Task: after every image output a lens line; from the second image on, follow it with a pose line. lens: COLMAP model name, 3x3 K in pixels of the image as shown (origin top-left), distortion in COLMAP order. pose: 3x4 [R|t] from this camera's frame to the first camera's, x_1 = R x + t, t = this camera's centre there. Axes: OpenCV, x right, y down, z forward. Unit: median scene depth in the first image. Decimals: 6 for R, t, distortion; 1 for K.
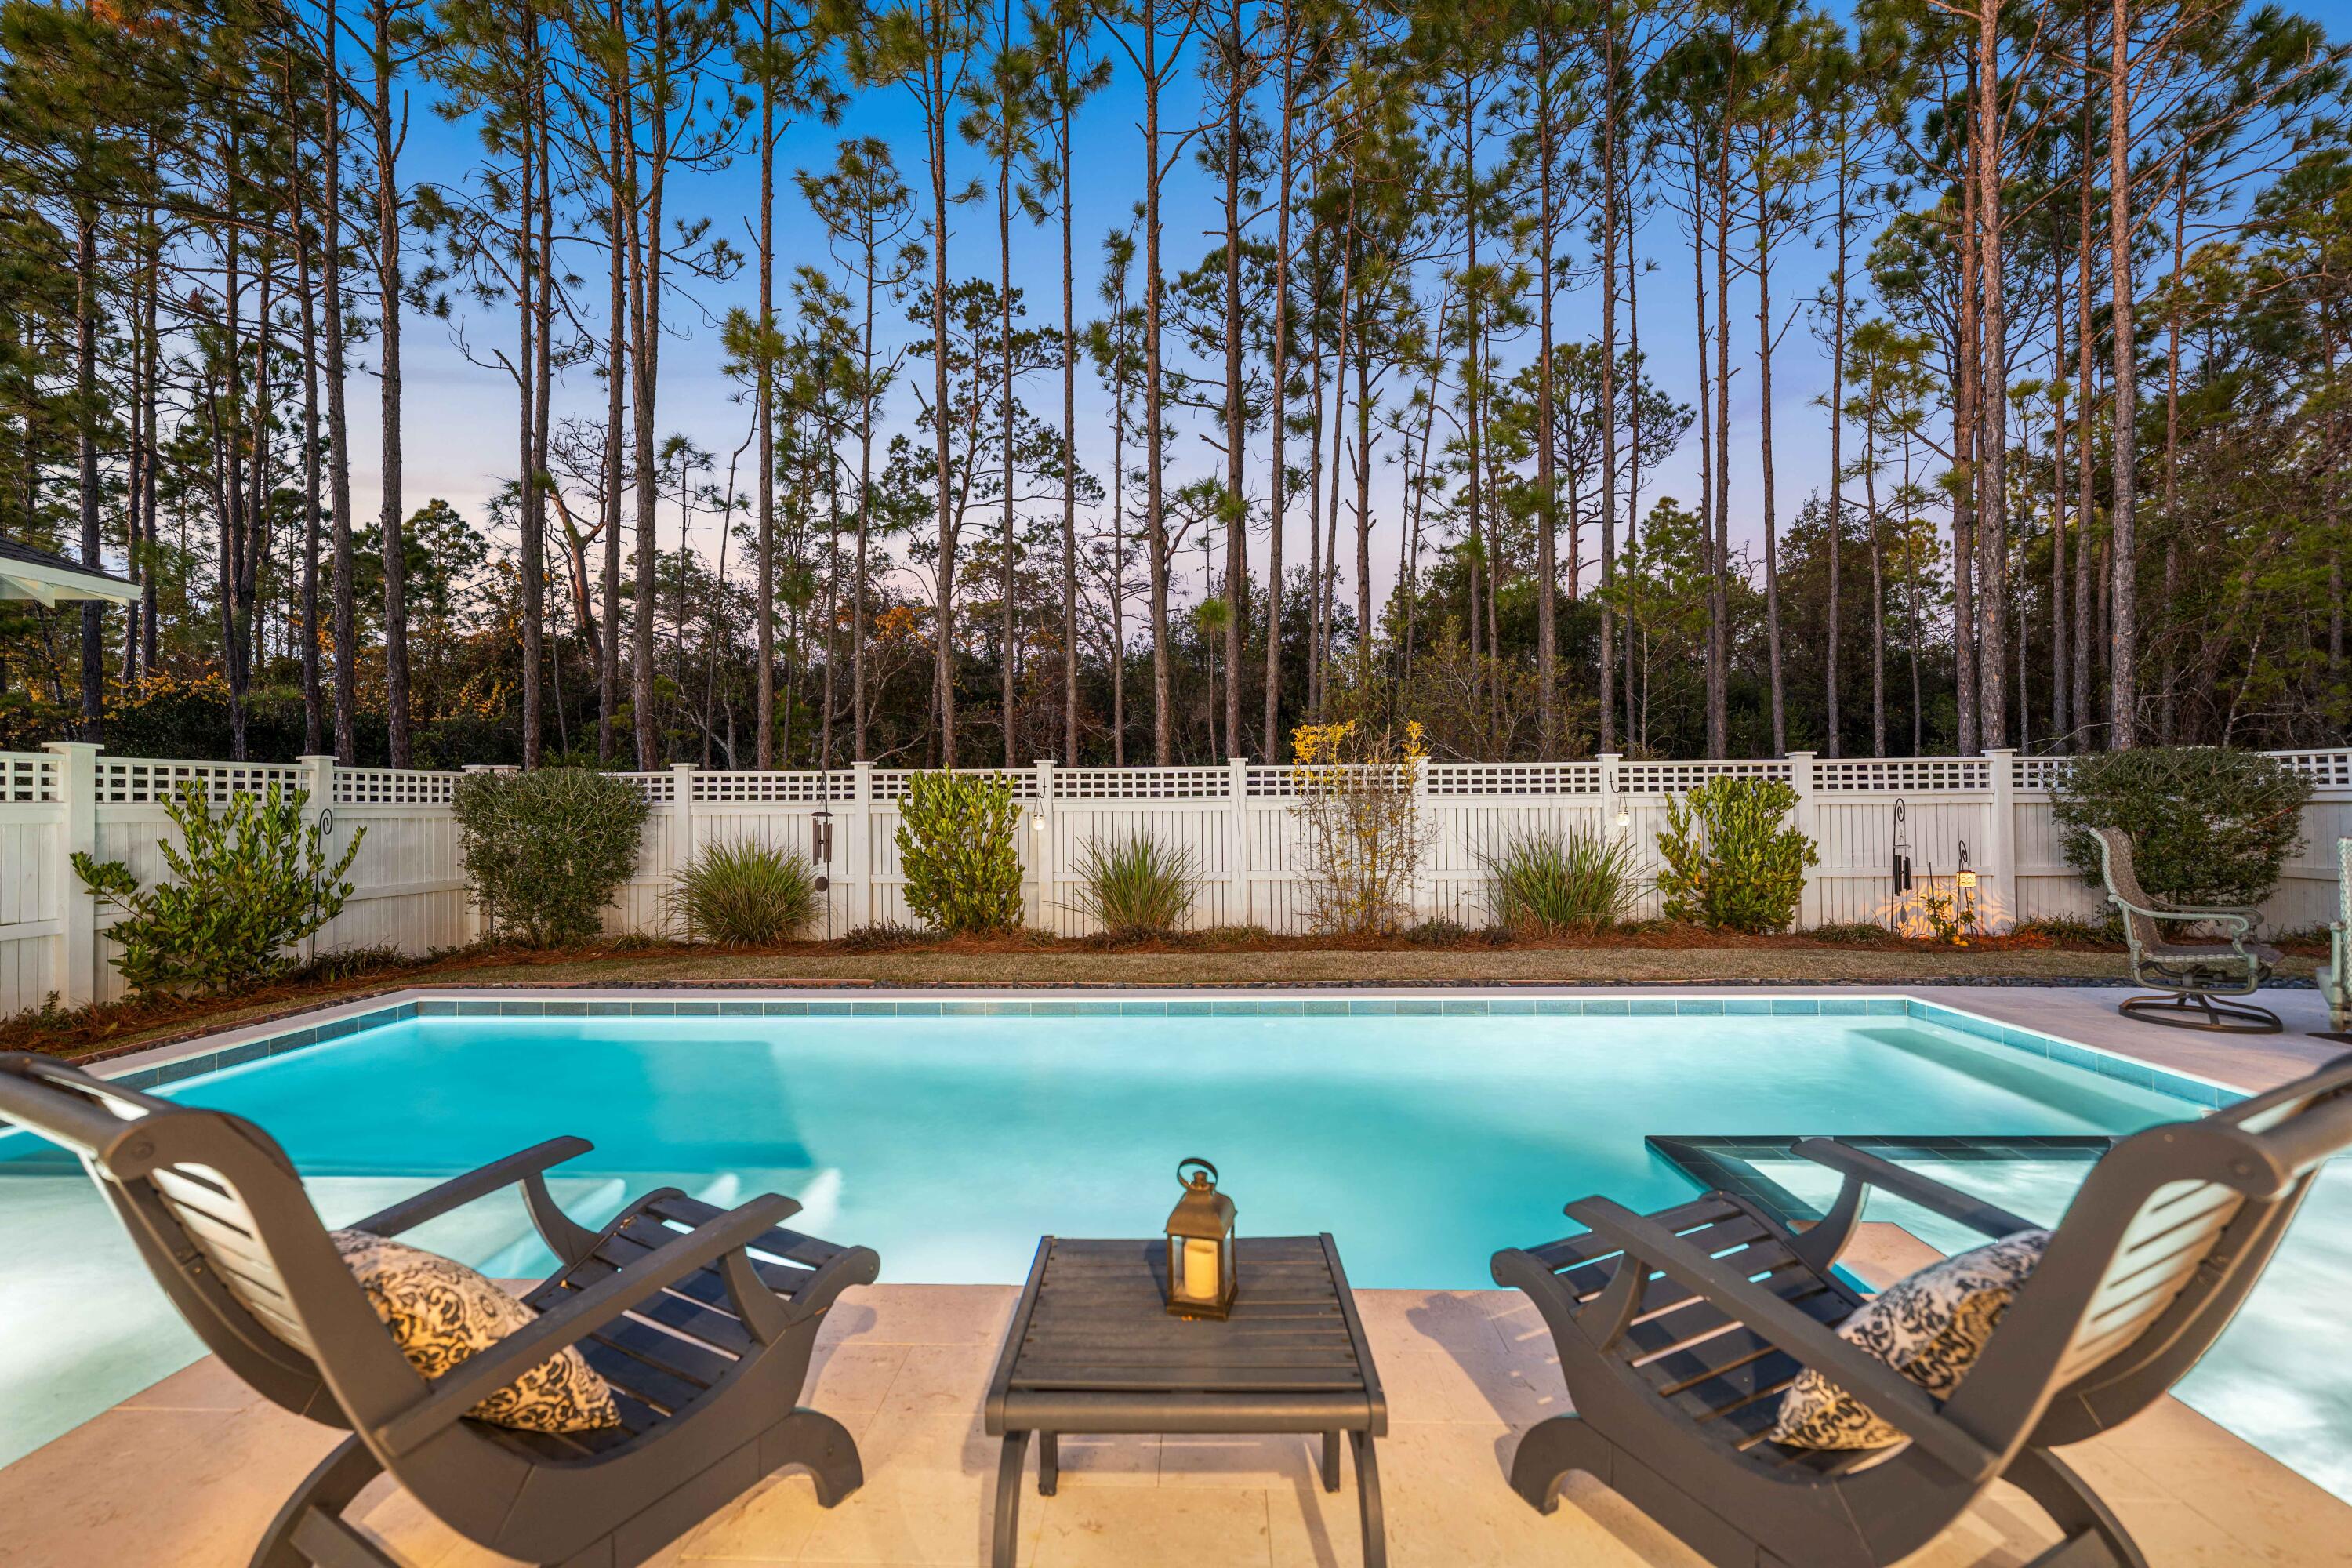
lens RADIAL K [[976.9, 0, 1183.6], [0, 976.9, 792.3], [0, 0, 1]] dist [0.000918, 0.000092]
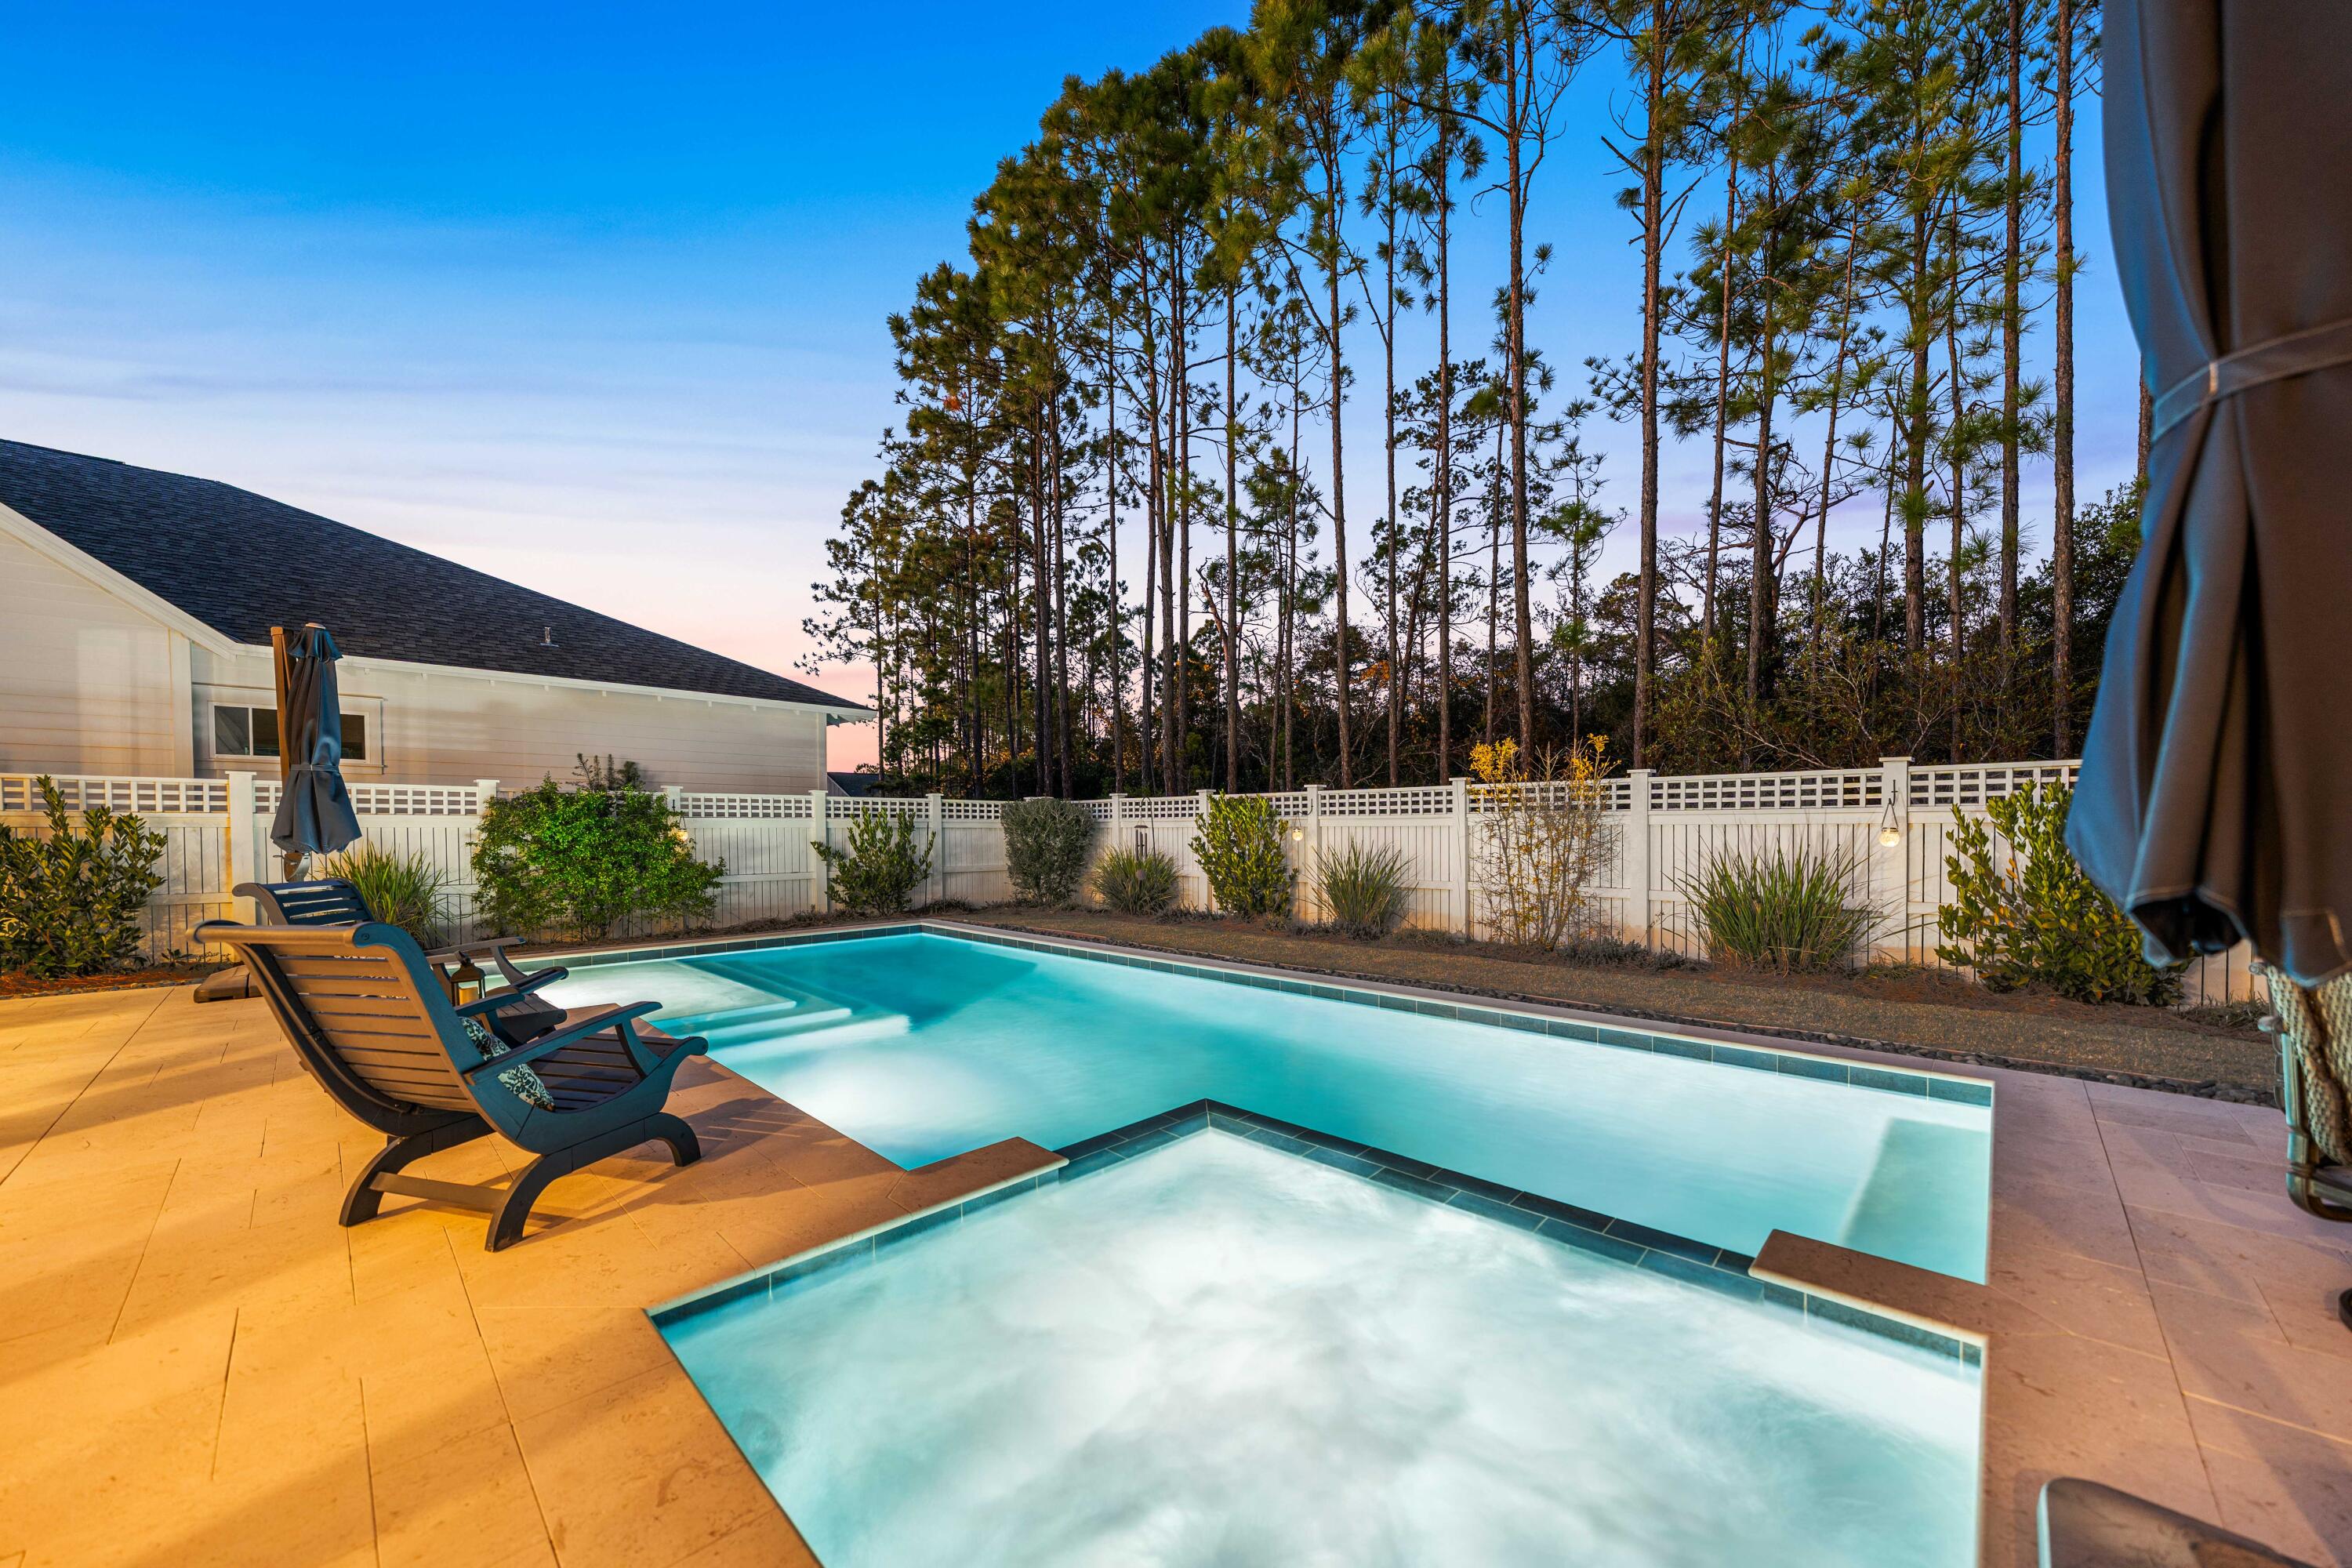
lens RADIAL K [[850.6, 0, 1177.2], [0, 850.6, 806.2], [0, 0, 1]] dist [-0.000658, -0.000120]
pose [[0.734478, -0.011187, -0.678541, 0.492193], [0.012967, 0.999913, -0.002449, -0.005351], [0.678509, -0.007000, 0.734559, 0.084492]]
